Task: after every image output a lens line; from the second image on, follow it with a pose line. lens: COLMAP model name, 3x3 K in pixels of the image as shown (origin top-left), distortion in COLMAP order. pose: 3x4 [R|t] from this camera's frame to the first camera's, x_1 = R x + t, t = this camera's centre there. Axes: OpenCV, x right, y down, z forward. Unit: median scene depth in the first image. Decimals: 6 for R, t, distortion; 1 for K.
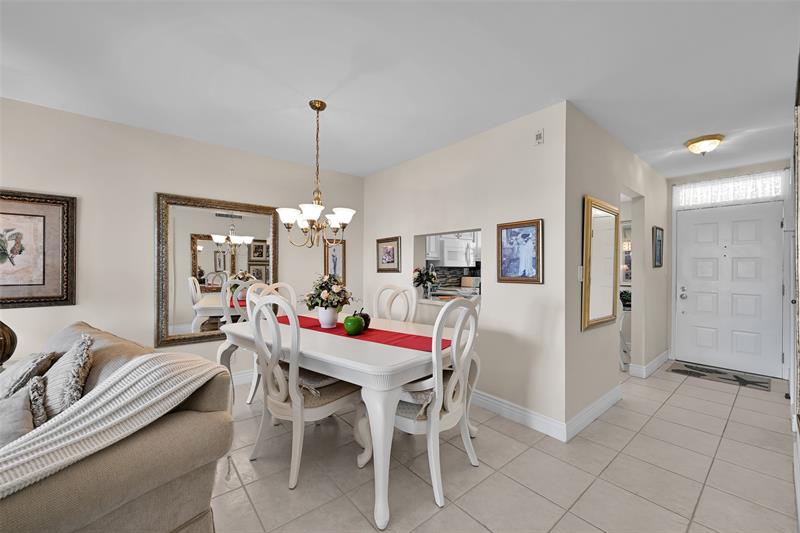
lens RADIAL K [[316.2, 0, 398.2], [0, 316.2, 265.2], [0, 0, 1]] dist [0.000718, 0.000373]
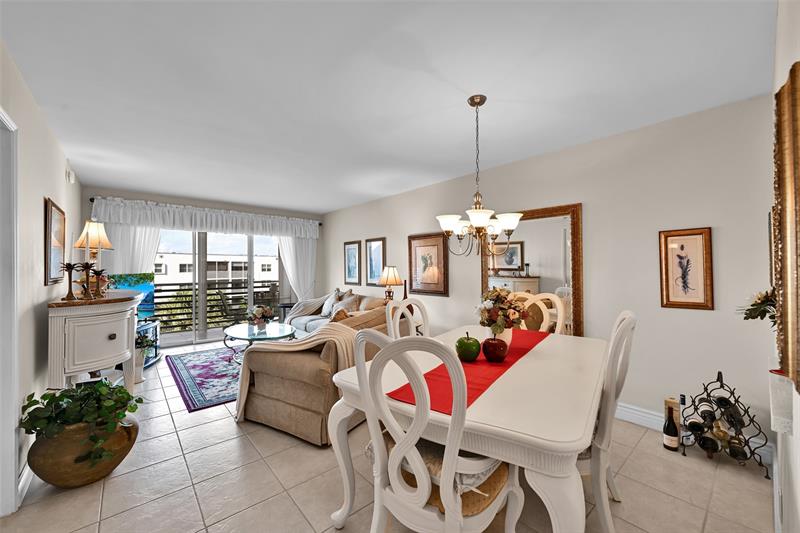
lens RADIAL K [[316.2, 0, 398.2], [0, 316.2, 265.2], [0, 0, 1]] dist [0.000718, 0.000373]
pose [[0.026557, -0.012713, -0.999566, 0.642799], [0.010755, 0.999865, -0.012431, -0.022244], [0.999589, -0.010420, 0.026690, 0.738137]]
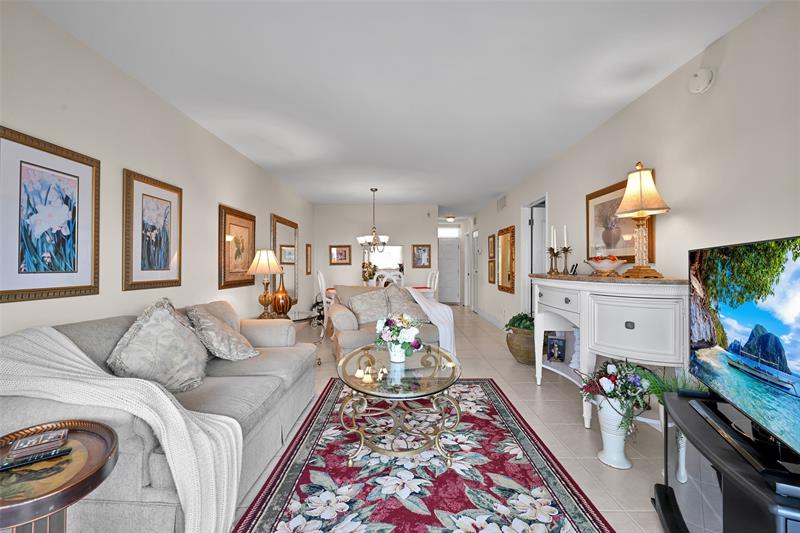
lens RADIAL K [[316.2, 0, 398.2], [0, 316.2, 265.2], [0, 0, 1]] dist [0.000718, 0.000373]
pose [[0.643452, -0.002634, 0.765482, -1.852585], [-0.004039, 0.999968, 0.006835, 0.017367], [-0.765476, -0.007490, 0.643421, -0.574893]]
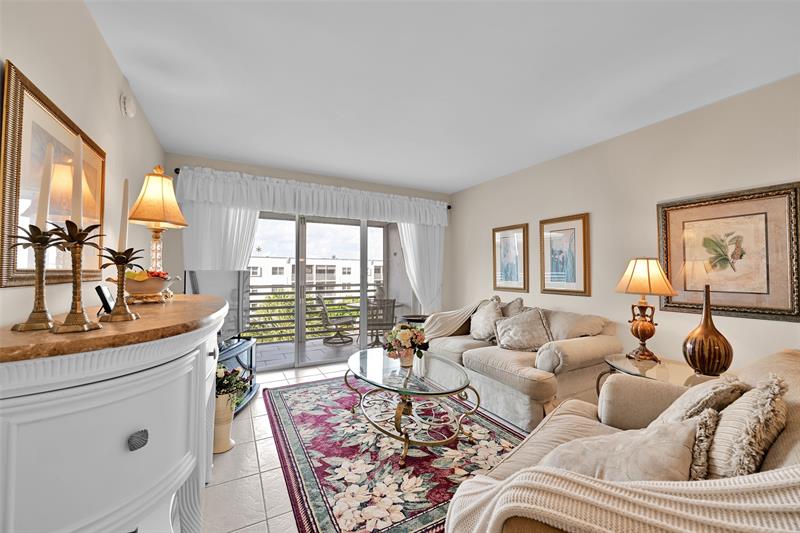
lens RADIAL K [[316.2, 0, 398.2], [0, 316.2, 265.2], [0, 0, 1]] dist [0.000718, 0.000373]
pose [[-0.195205, -0.025328, -0.980435, -0.102033], [0.005764, 0.999620, -0.026972, 0.002376], [0.980746, -0.010916, -0.194985, 0.203470]]
